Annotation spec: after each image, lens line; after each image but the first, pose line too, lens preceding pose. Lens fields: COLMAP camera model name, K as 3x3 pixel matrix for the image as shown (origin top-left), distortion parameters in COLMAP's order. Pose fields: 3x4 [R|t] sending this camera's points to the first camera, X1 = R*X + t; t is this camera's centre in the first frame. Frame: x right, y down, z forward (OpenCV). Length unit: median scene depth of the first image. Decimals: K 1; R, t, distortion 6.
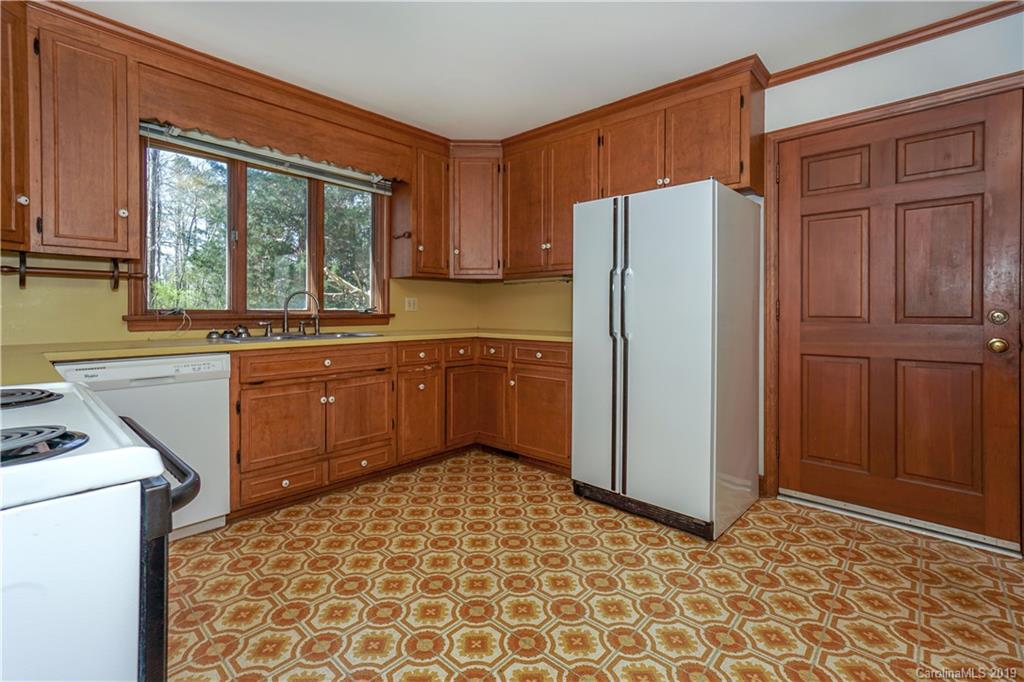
lens RADIAL K [[462.1, 0, 510.7], [0, 462.1, 323.8], [0, 0, 1]] dist [-0.023823, 0.000486]
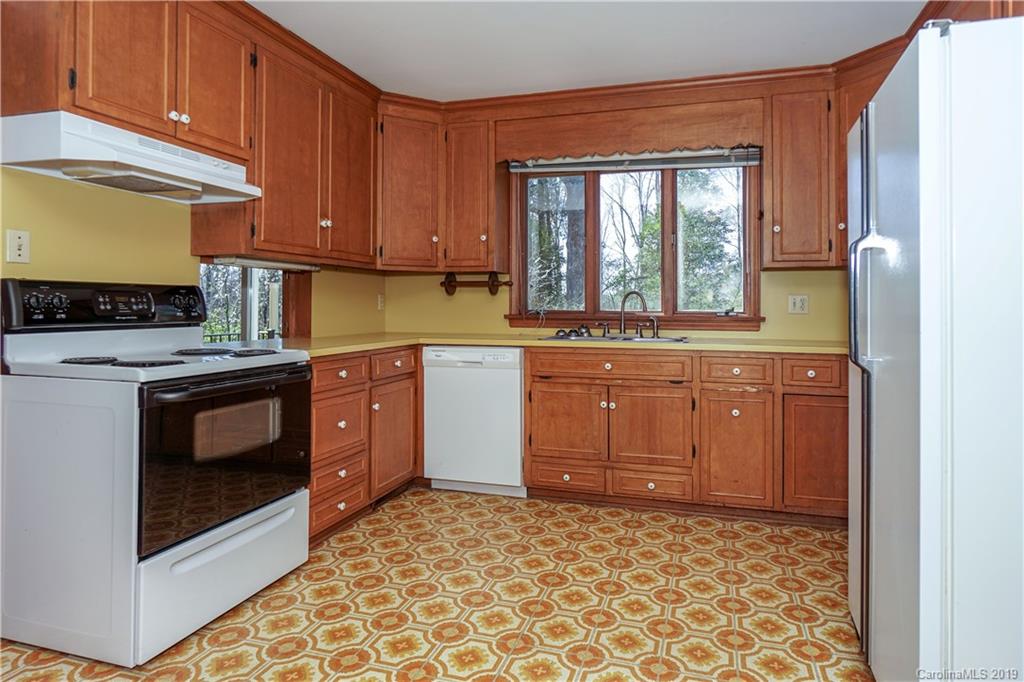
lens RADIAL K [[564.5, 0, 513.2], [0, 564.5, 312.3], [0, 0, 1]] dist [-0.002548, -0.001328]
pose [[0.441885, 0.007920, -0.897037, 0.598681], [-0.031138, 0.999494, -0.006514, -0.015128], [0.896531, 0.030811, 0.441908, 0.310591]]
